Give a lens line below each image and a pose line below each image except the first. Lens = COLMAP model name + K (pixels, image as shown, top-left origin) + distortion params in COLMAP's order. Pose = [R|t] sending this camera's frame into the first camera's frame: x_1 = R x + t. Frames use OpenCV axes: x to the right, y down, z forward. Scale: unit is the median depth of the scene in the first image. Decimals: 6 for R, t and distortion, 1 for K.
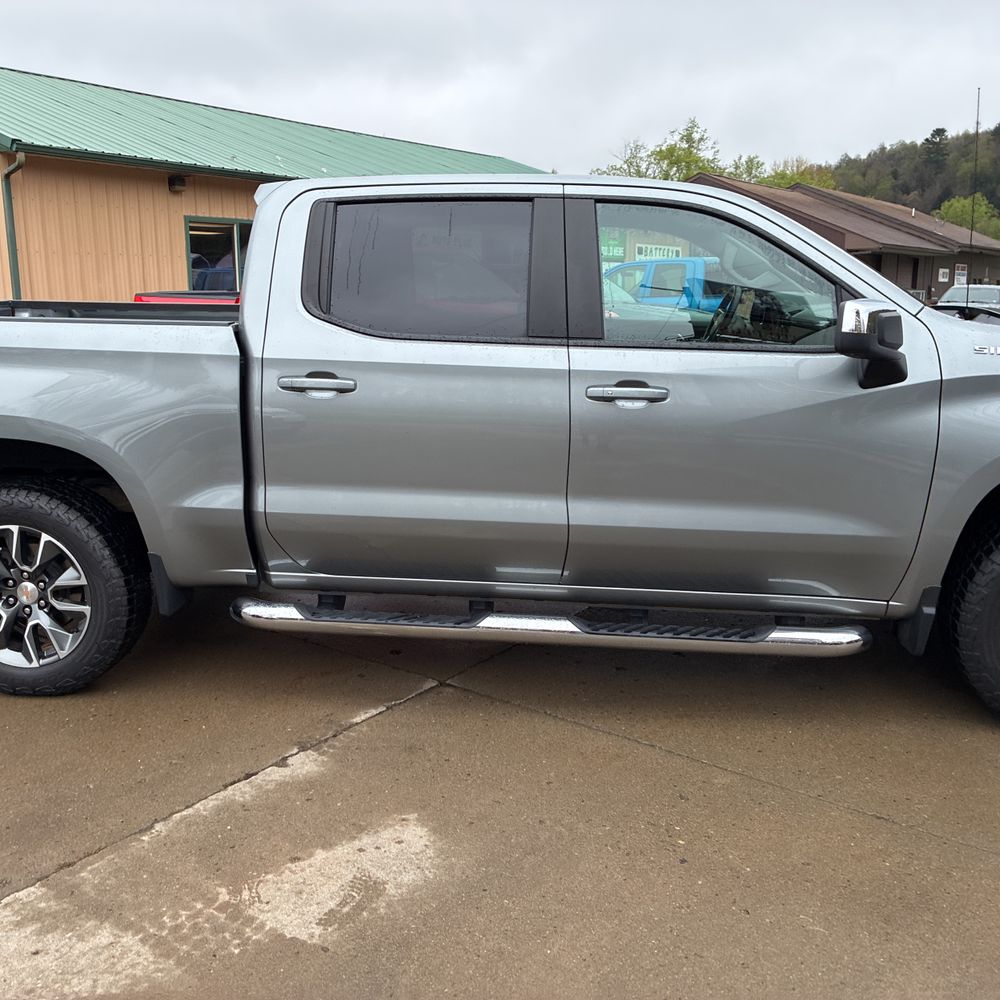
lens RADIAL K [[1003.0, 0, 496.6], [0, 1003.0, 496.5], [0, 0, 1]] dist [0.027270, -0.001141]
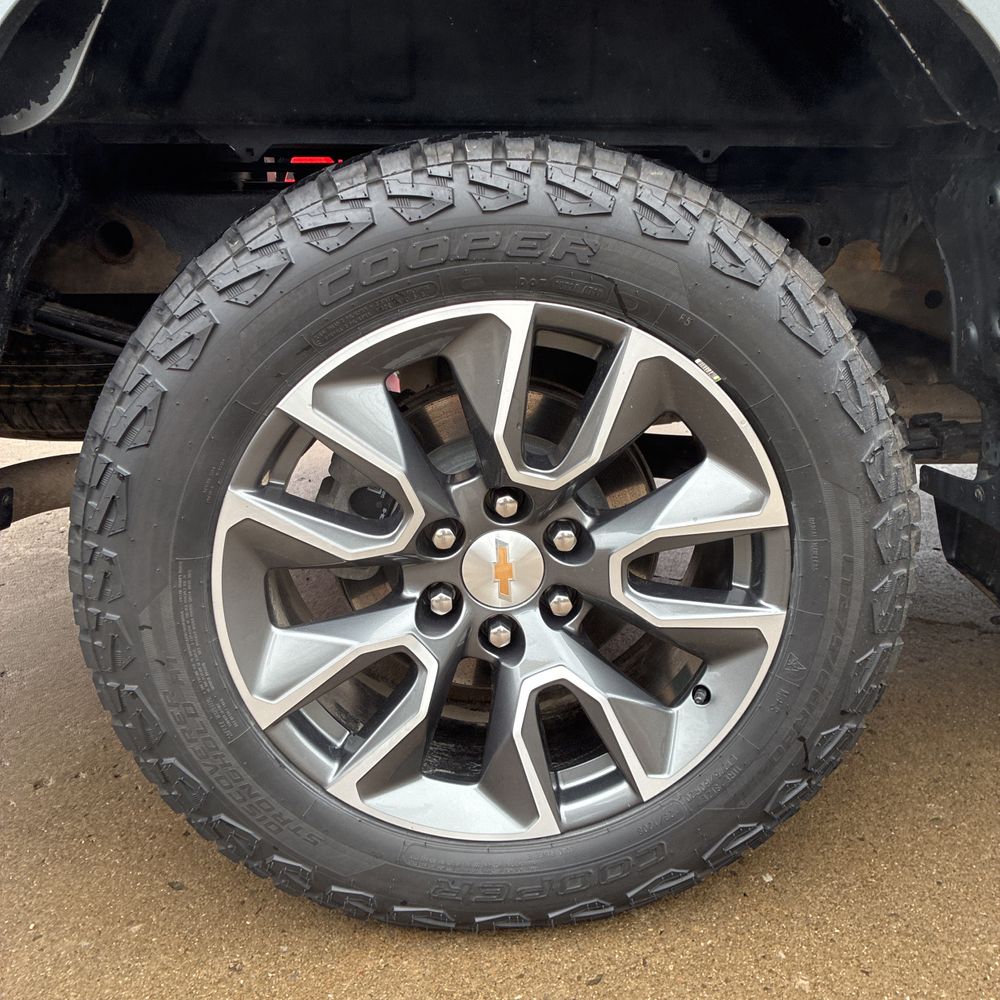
lens RADIAL K [[1019.5, 0, 501.6], [0, 1019.5, 488.9], [0, 0, 1]] dist [0.031858, -0.021042]
pose [[0.986968, -0.060714, 0.149025, -0.520226], [0.048203, 0.995113, 0.086176, 0.052319], [-0.153529, -0.077869, 0.985071, 0.759731]]
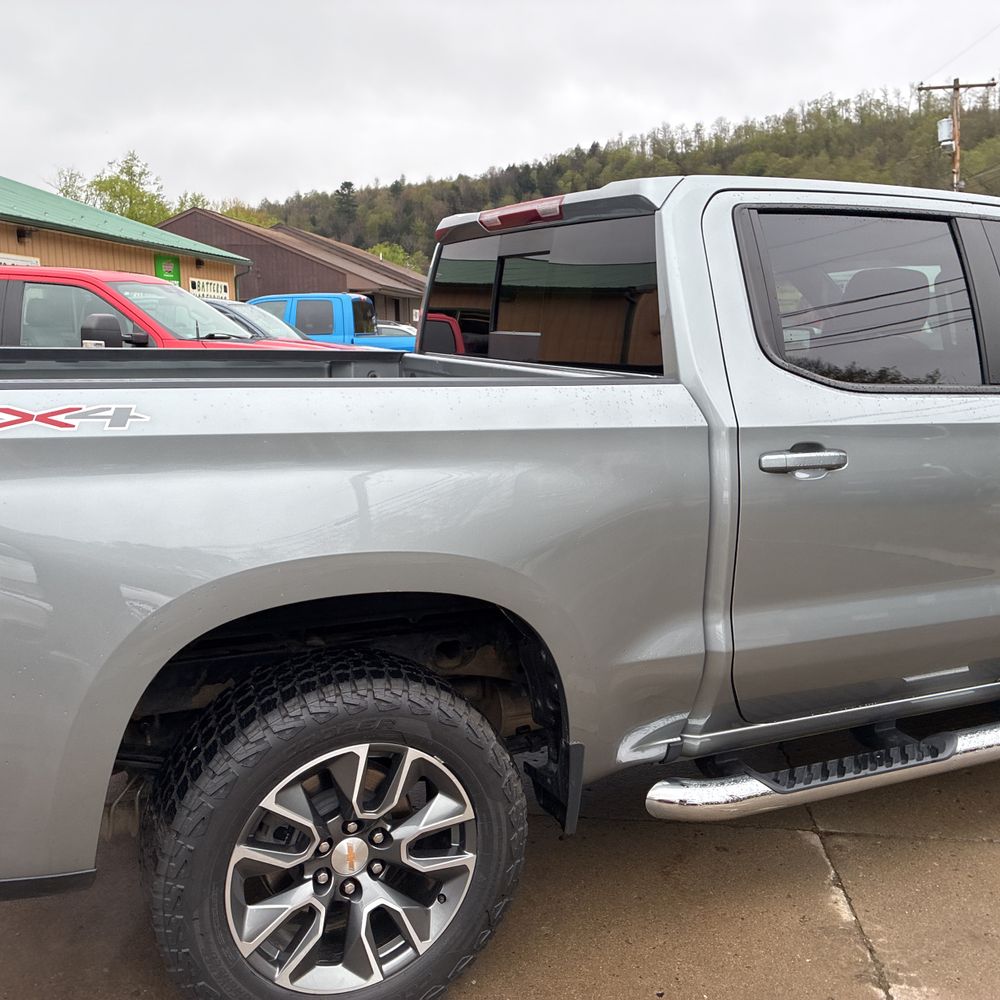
lens RADIAL K [[1010.2, 0, 496.1], [0, 1010.2, 483.8], [0, 0, 1]] dist [0.008897, 0.012156]
pose [[0.859618, -0.077909, 0.504962, -0.688011], [0.102627, 0.994492, -0.021269, -0.096715], [-0.500524, 0.070106, 0.862879, 0.464110]]
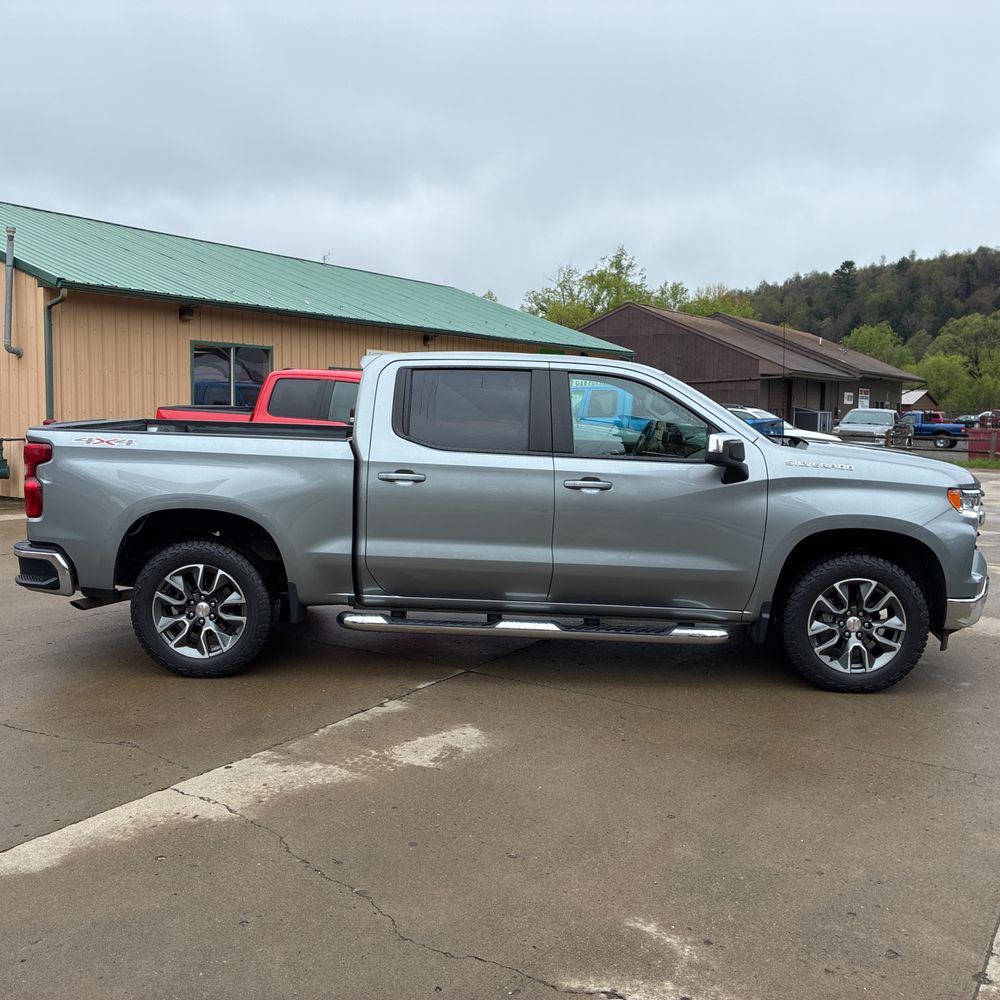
lens RADIAL K [[1002.9, 0, 515.9], [0, 1002.9, 499.0], [0, 0, 1]] dist [0.030096, -0.007981]
pose [[0.996361, 0.011744, 0.084424, -0.122104], [-0.002784, 0.994418, -0.105474, 0.091368], [-0.085192, 0.104855, 0.990832, -0.606854]]
